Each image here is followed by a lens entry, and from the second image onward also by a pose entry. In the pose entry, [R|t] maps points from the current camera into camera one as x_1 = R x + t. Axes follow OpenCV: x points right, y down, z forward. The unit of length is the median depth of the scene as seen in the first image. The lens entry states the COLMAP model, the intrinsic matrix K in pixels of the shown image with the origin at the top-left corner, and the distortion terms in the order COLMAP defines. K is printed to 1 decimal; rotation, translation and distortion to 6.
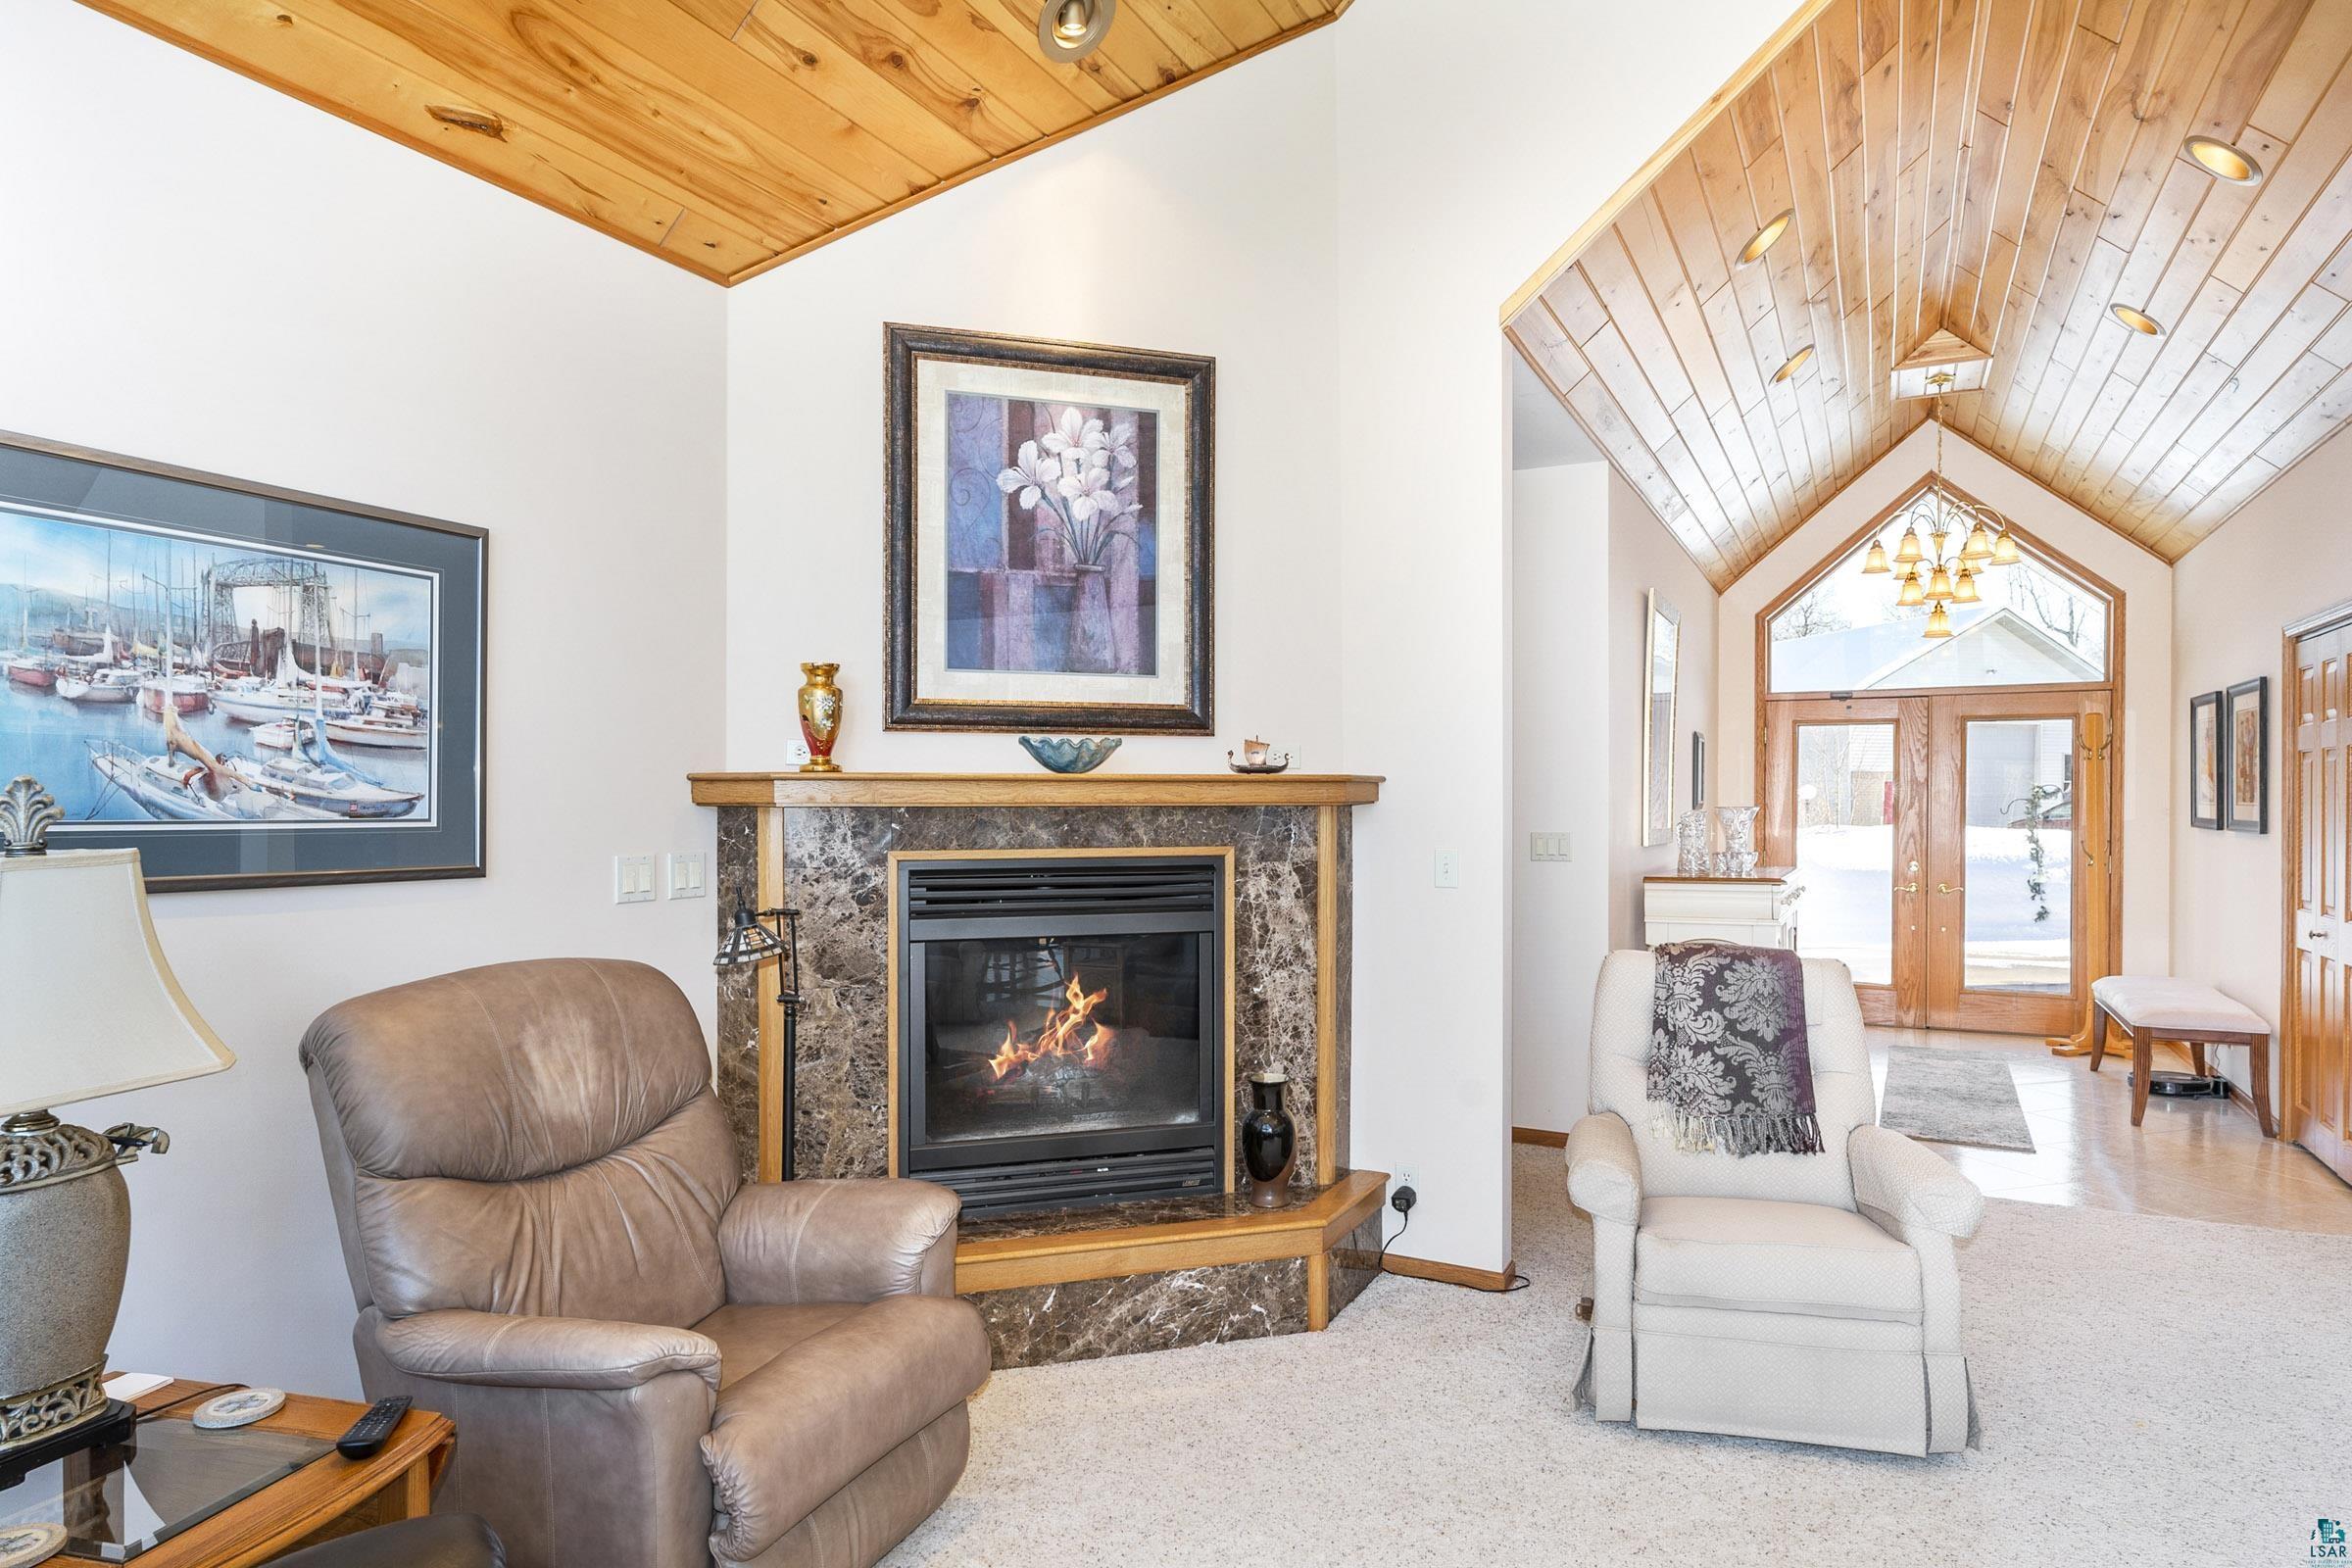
lens RADIAL K [[1364.2, 0, 1193.1], [0, 1364.2, 810.9], [0, 0, 1]] dist [-0.004791, 0.000912]
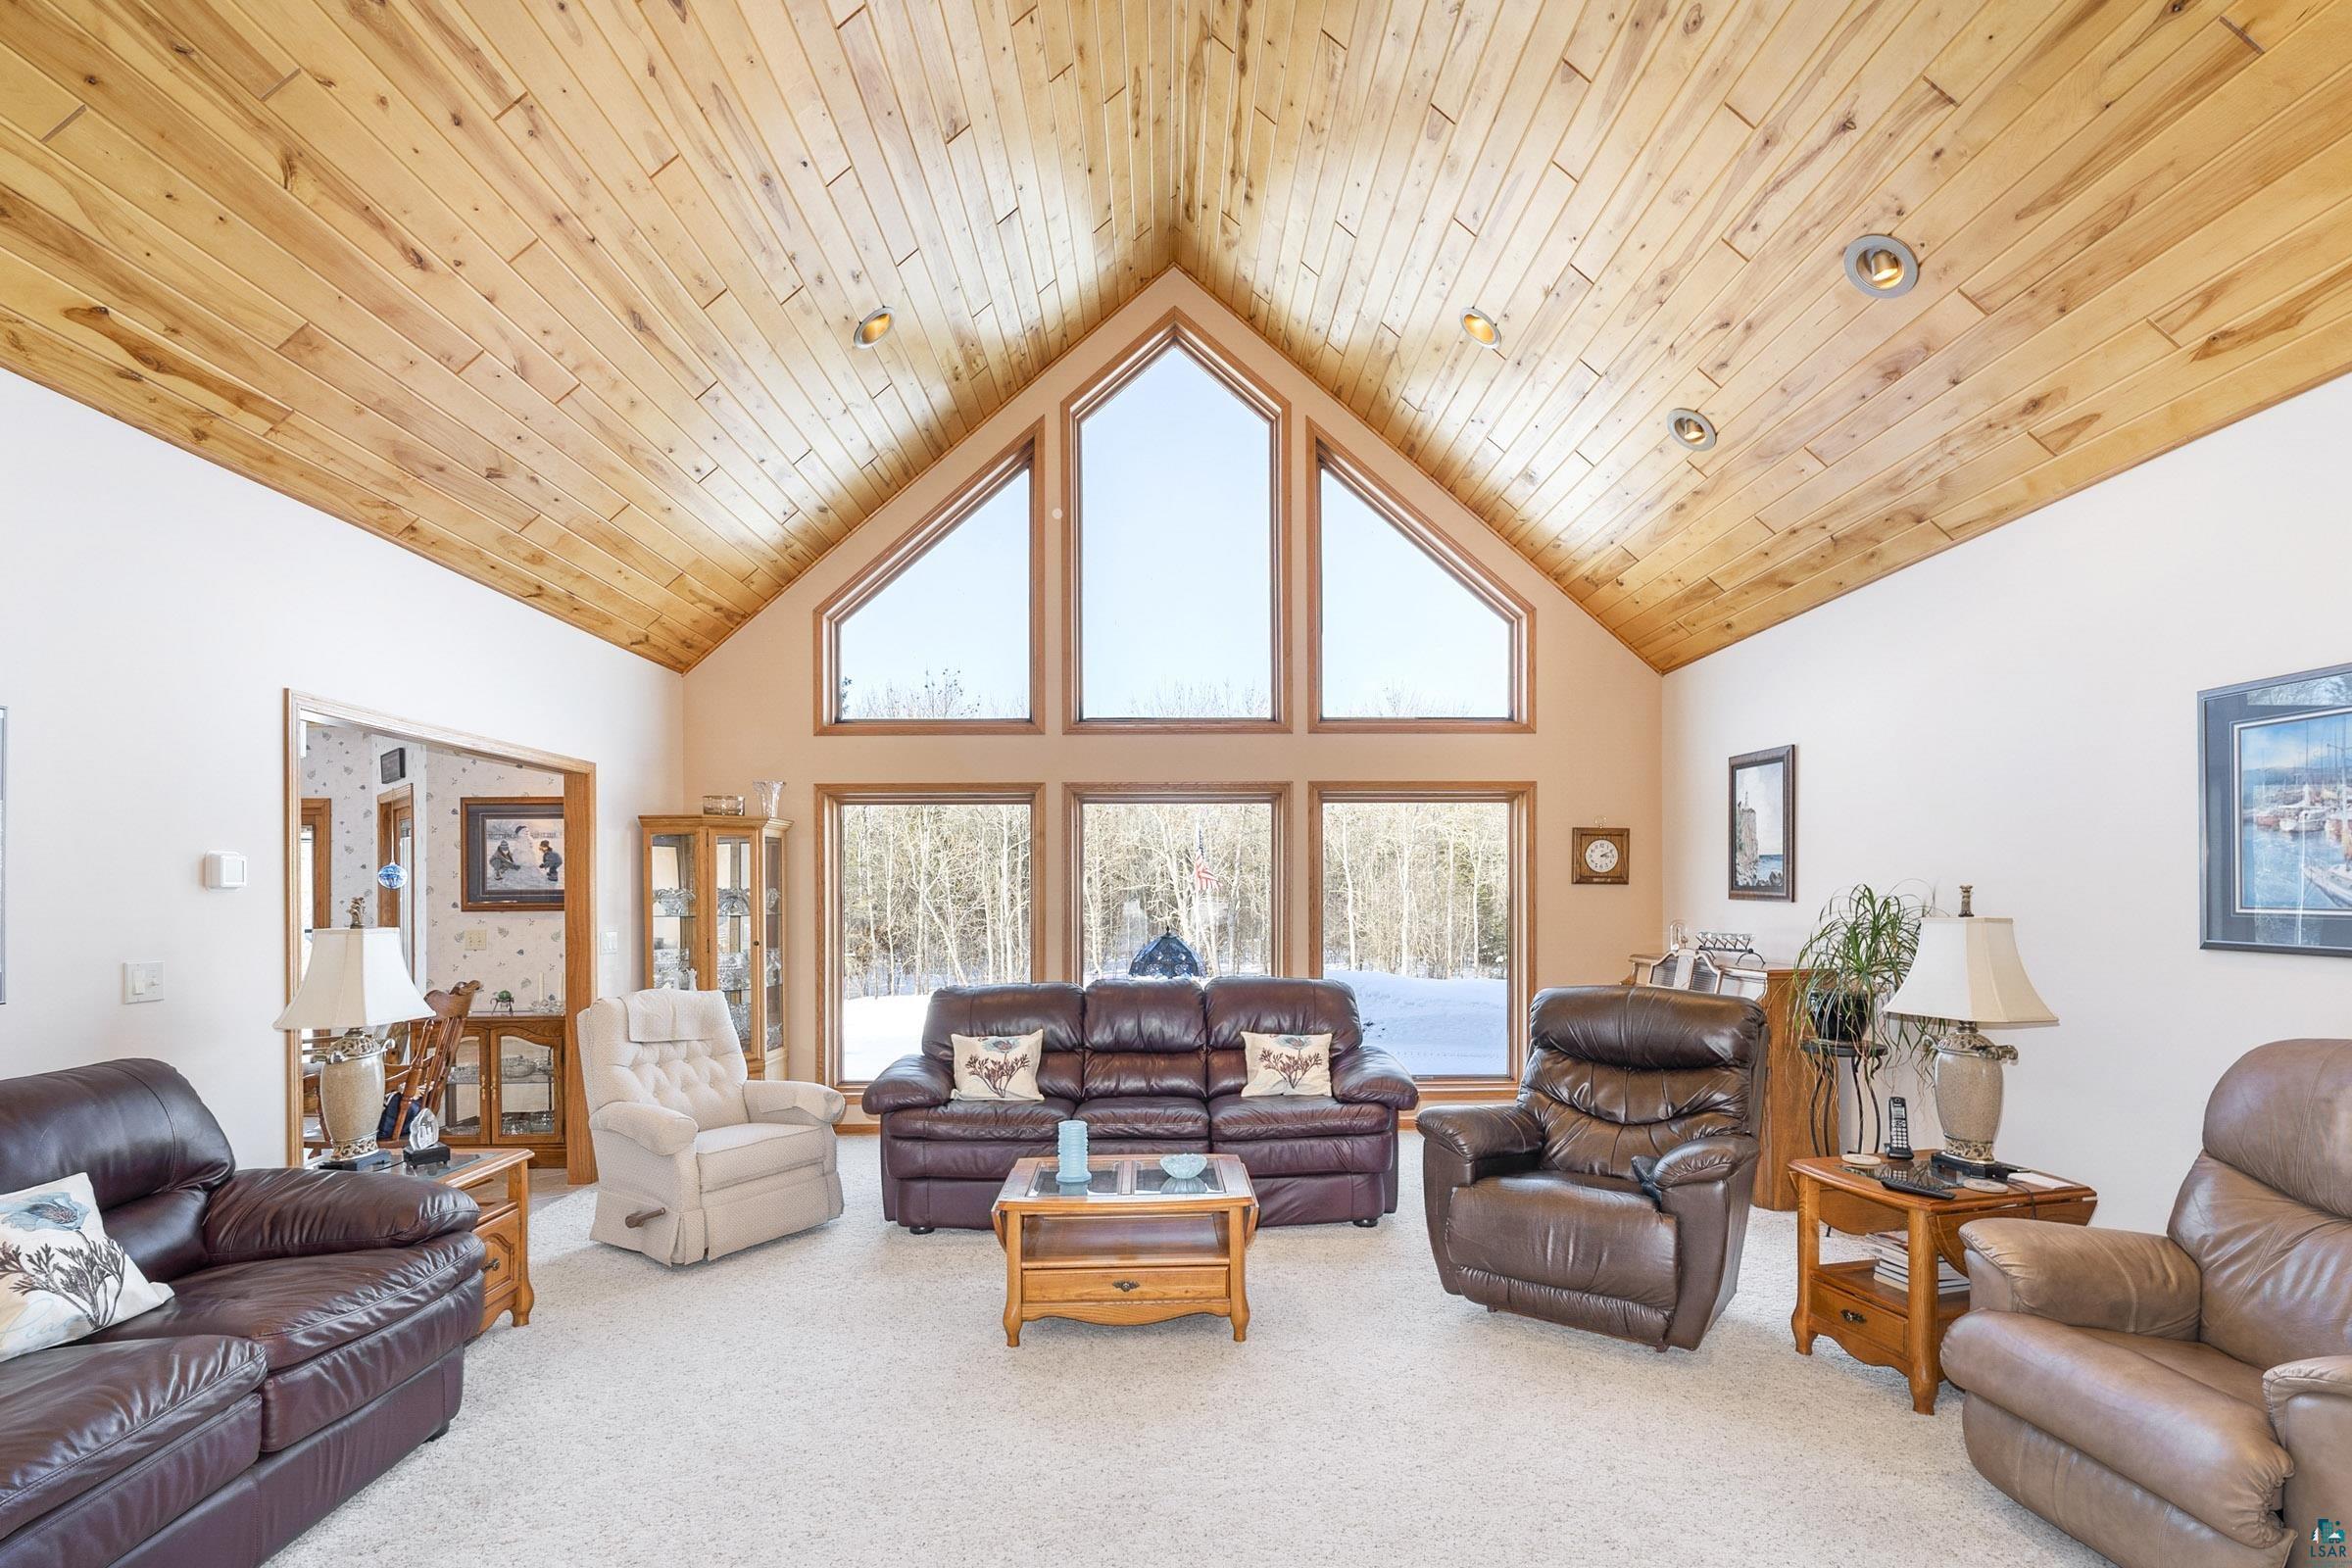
lens RADIAL K [[1095.2, 0, 1183.2], [0, 1095.2, 897.4], [0, 0, 1]] dist [-0.002819, 0.000535]
pose [[-0.885075, 0.003904, -0.465431, 0.571240], [-0.000669, 0.999953, 0.009660, -0.009882], [0.465447, 0.008861, -0.885031, 0.935756]]
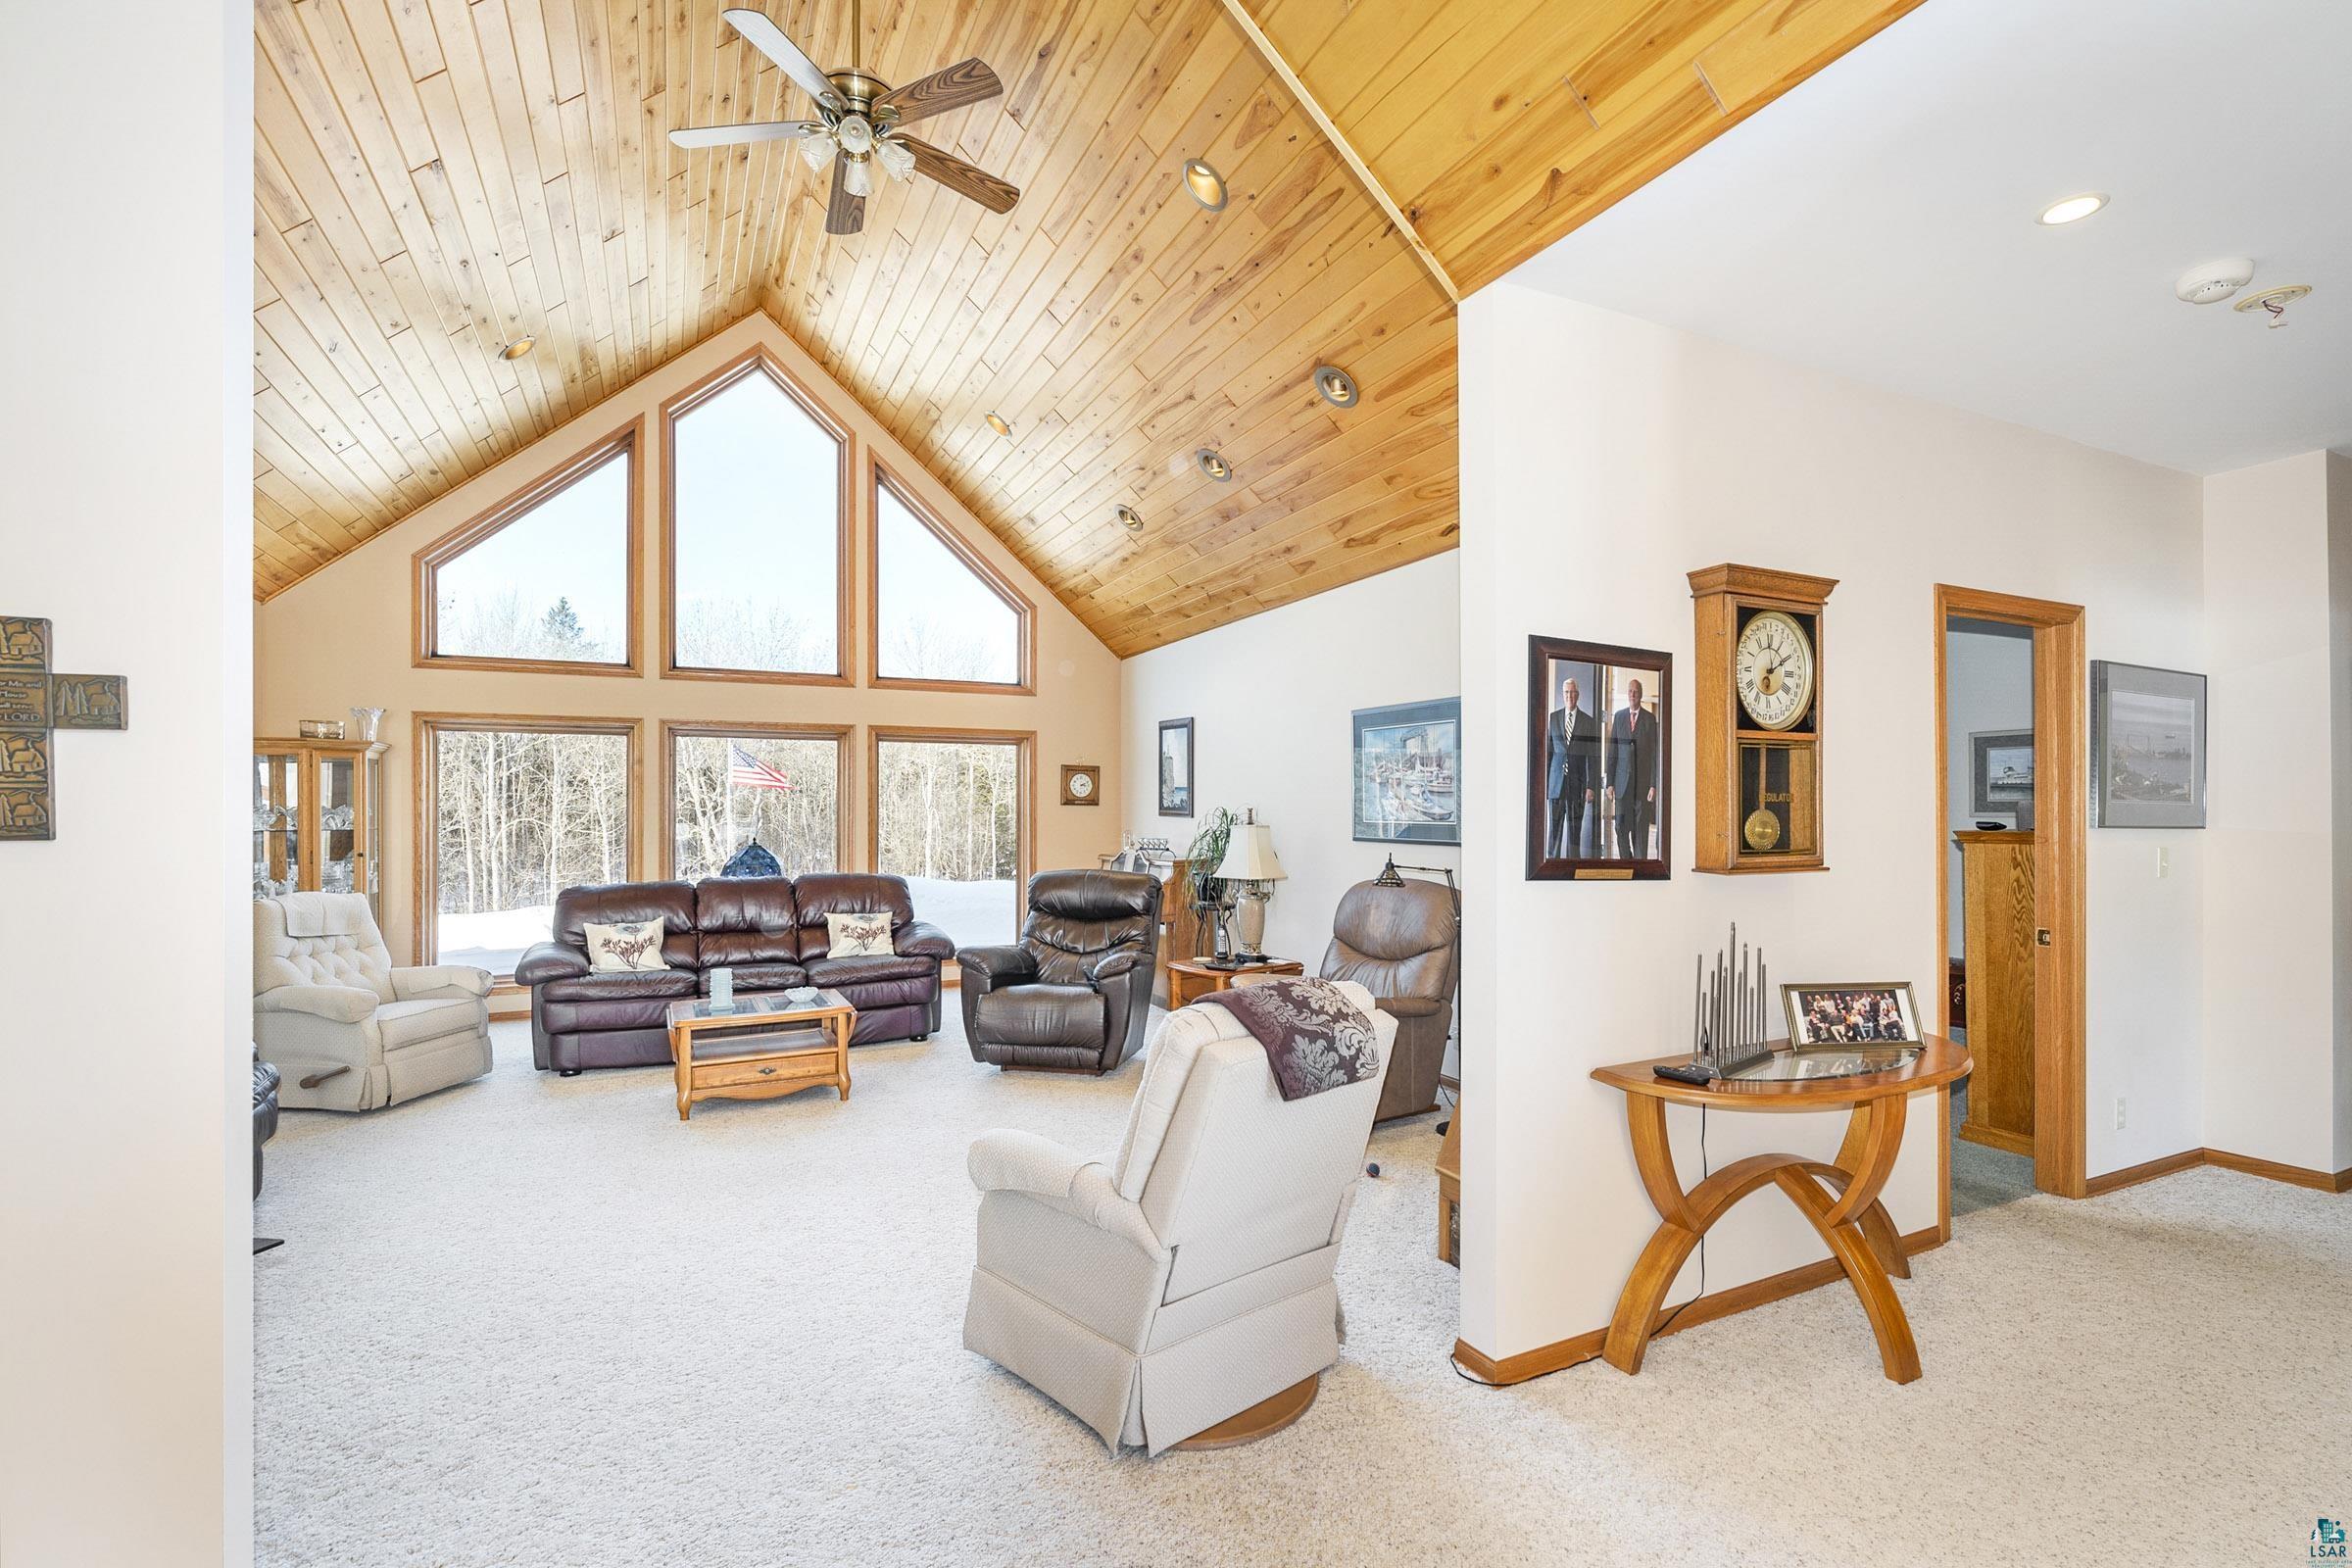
lens RADIAL K [[1066.4, 0, 1171.8], [0, 1066.4, 802.3], [0, 0, 1]] dist [-0.002774, 0.000099]
pose [[-0.612751, -0.005980, -0.790253, 0.946999], [-0.005744, 0.999979, -0.003113, -0.014506], [0.790255, 0.002632, -0.612773, 1.340481]]
